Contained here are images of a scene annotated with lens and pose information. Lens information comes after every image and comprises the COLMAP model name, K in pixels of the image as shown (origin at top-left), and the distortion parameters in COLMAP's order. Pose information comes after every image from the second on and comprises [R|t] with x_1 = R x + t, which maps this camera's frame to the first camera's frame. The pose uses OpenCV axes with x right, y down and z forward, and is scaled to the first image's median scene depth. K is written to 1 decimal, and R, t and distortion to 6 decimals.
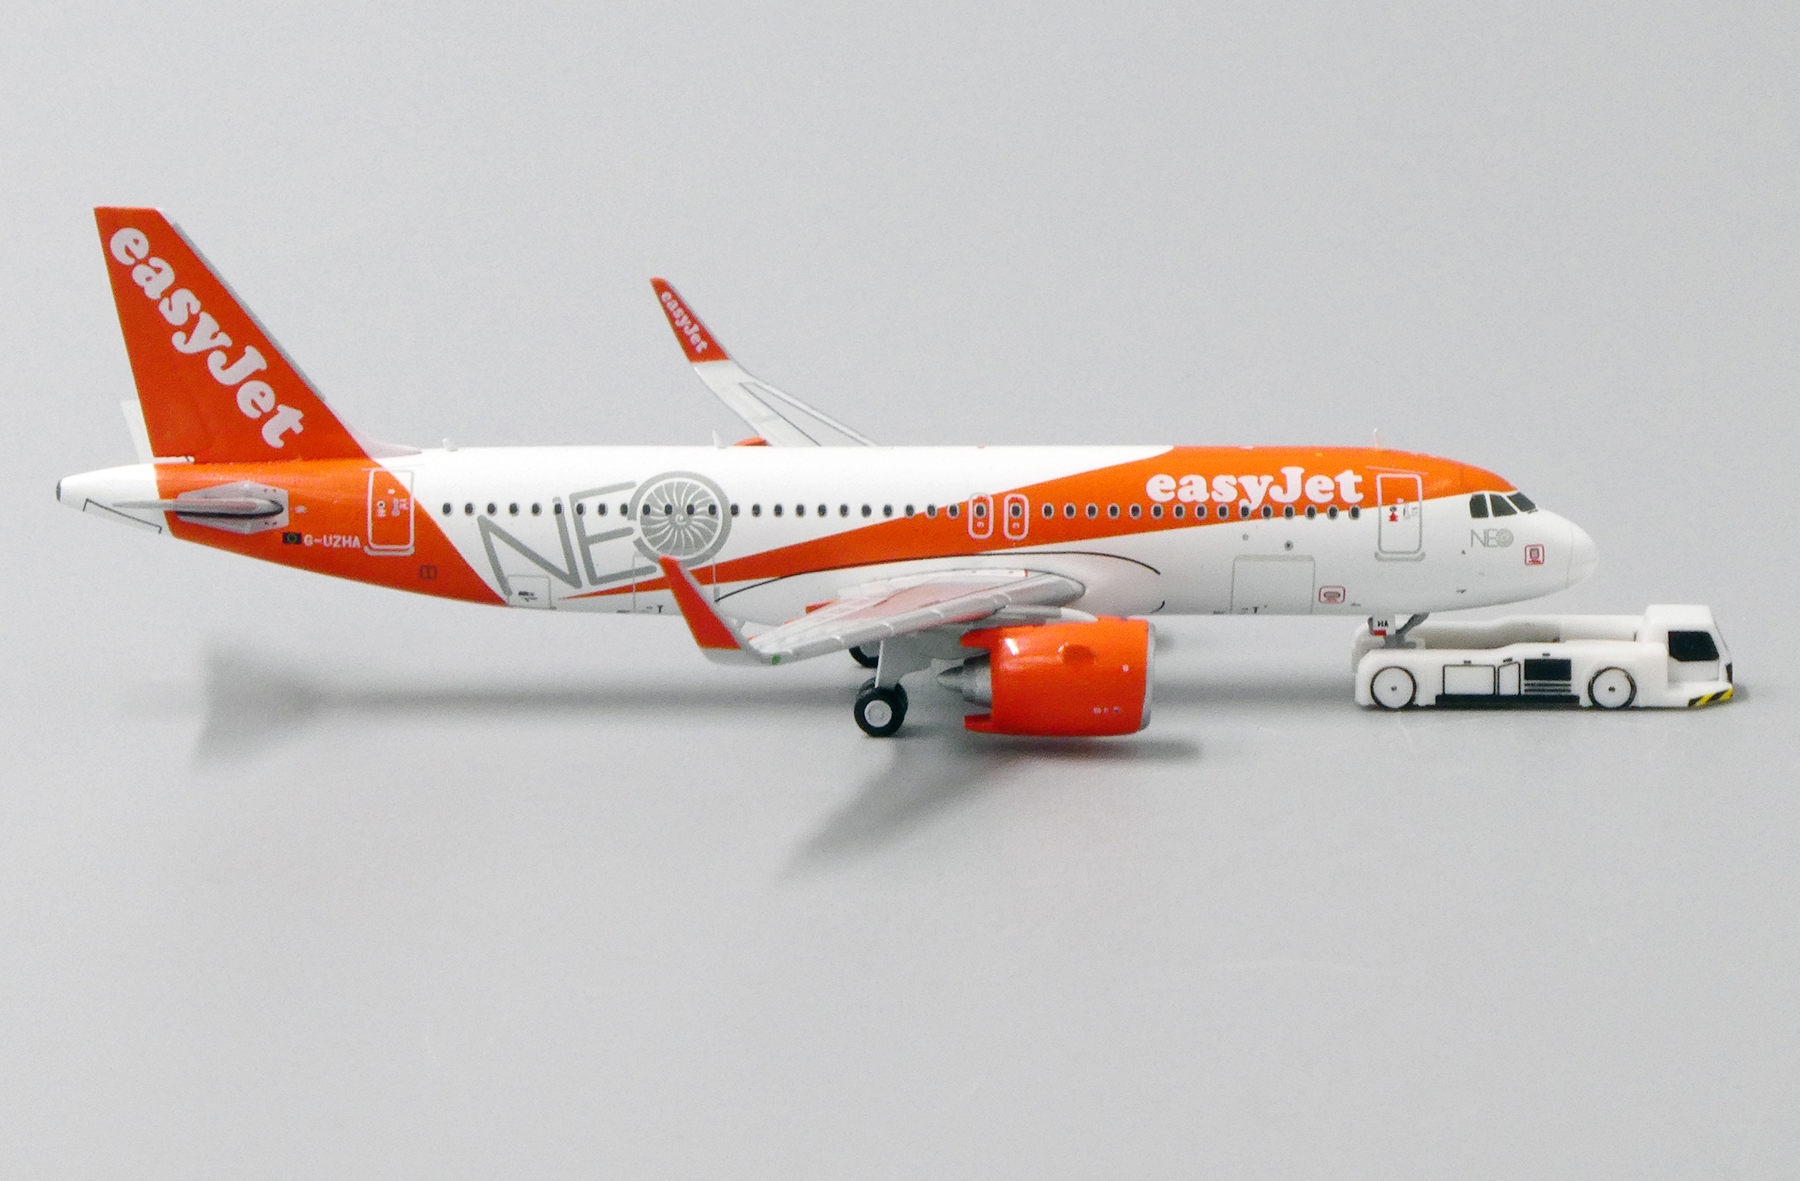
lens RADIAL K [[11883.6, 0, 900.0], [0, 11883.6, 591.2], [0, 0, 1]] dist [0.498816, -66.809764]
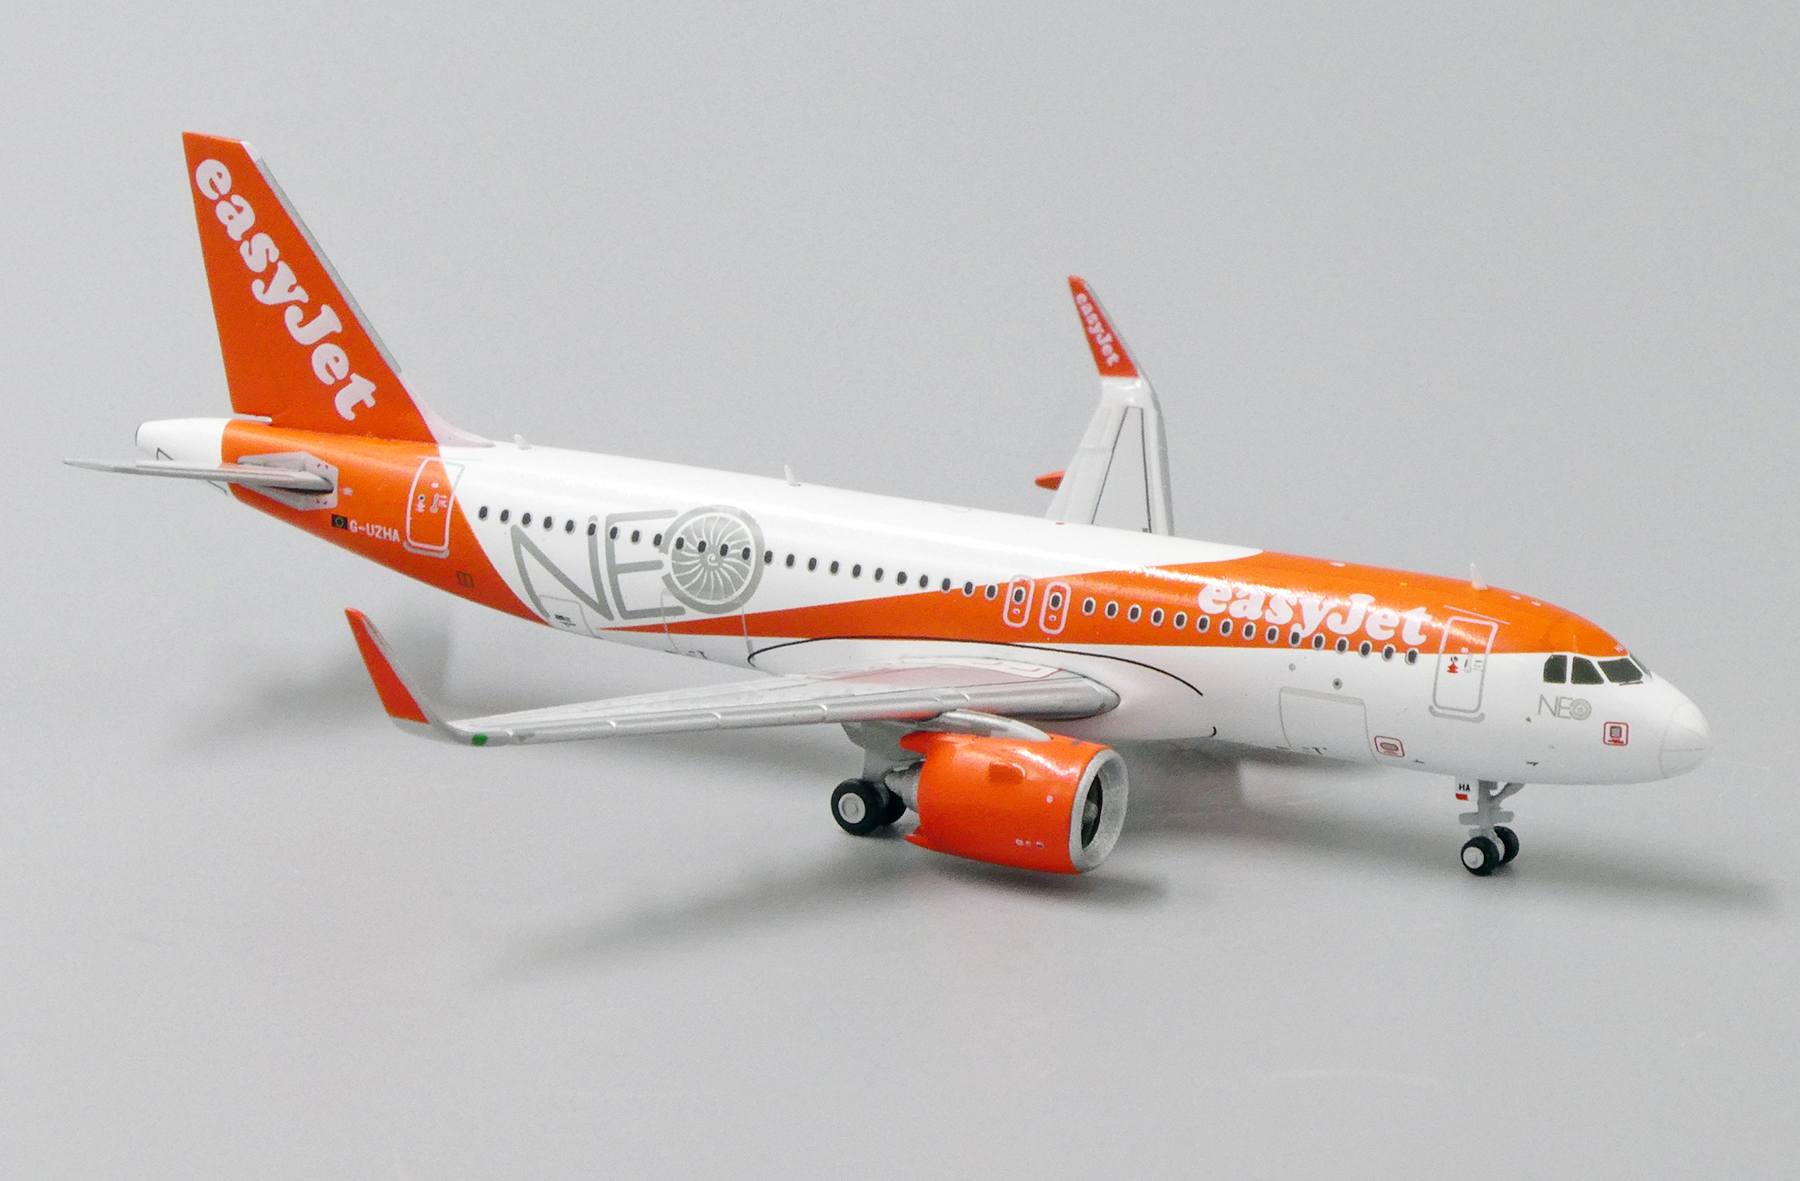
lens RADIAL K [[11883.6, 0, 900.0], [0, 11883.6, 591.2], [0, 0, 1]] dist [0.498816, -66.809764]
pose [[0.889914, 0.136271, -0.435297, 0.381183], [-0.119319, 0.990647, 0.066191, -0.064170], [0.440246, -0.006965, 0.897850, 0.207310]]
